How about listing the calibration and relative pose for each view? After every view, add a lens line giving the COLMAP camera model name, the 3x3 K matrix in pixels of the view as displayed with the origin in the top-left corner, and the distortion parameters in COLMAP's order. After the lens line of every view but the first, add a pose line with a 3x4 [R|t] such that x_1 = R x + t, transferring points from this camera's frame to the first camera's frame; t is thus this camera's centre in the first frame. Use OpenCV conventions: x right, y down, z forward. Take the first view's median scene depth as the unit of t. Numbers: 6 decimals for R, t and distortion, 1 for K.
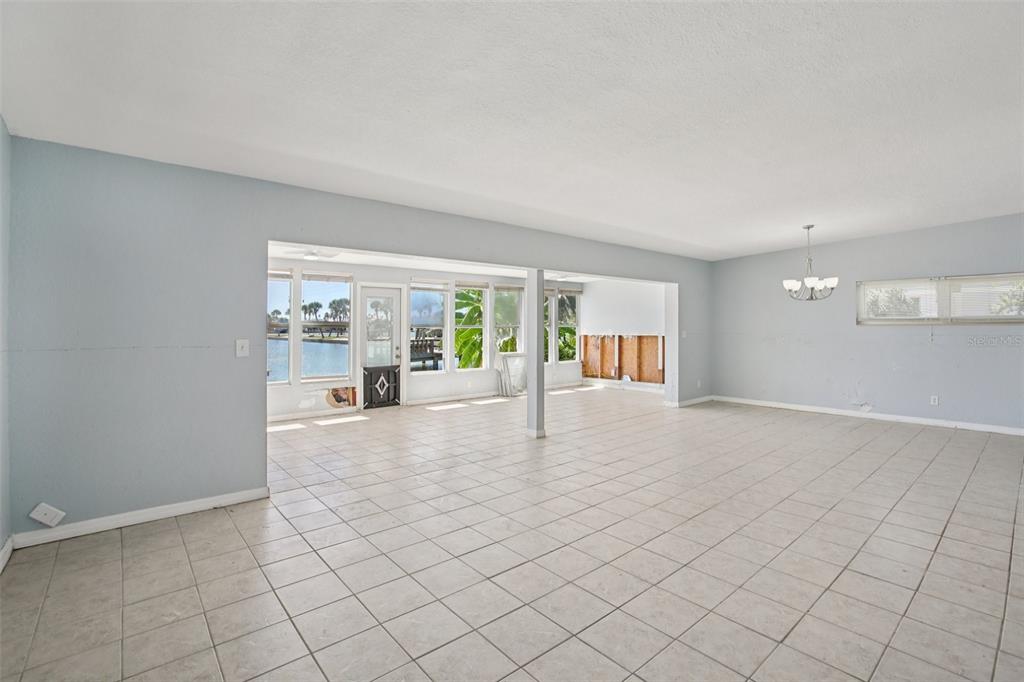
lens RADIAL K [[464.8, 0, 506.8], [0, 464.8, 333.1], [0, 0, 1]] dist [-0.021369, 0.001582]
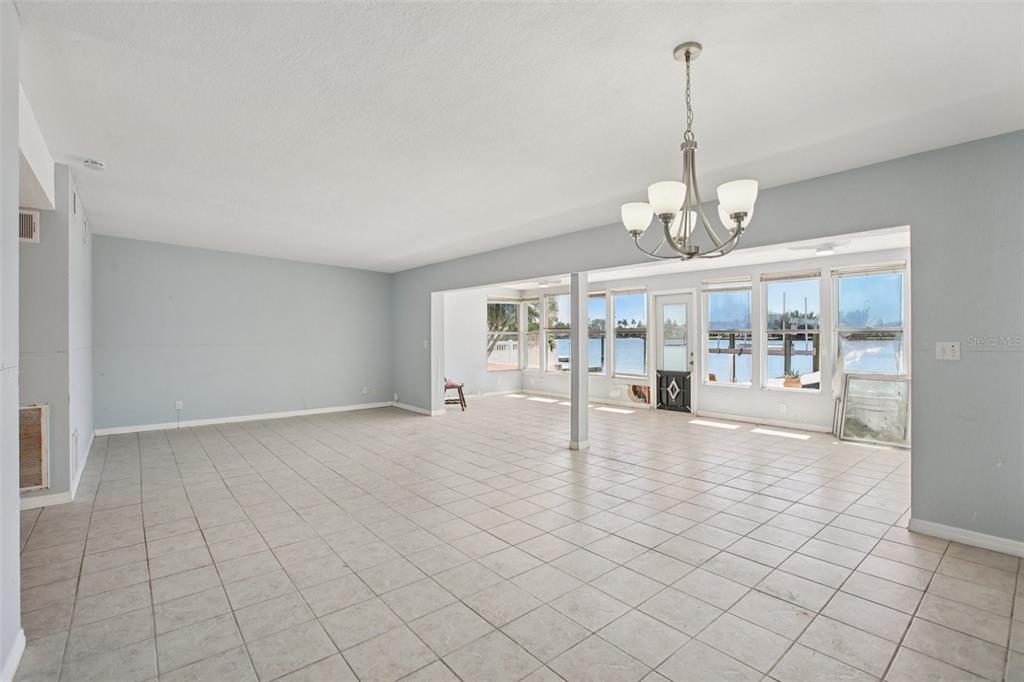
lens RADIAL K [[464.8, 0, 509.2], [0, 464.8, 339.8], [0, 0, 1]] dist [-0.021369, 0.001582]
pose [[-0.009858, 0.012120, -0.999878, 0.779157], [-0.001486, 0.999925, 0.012135, -0.009448], [0.999950, 0.001606, -0.009840, 0.666662]]
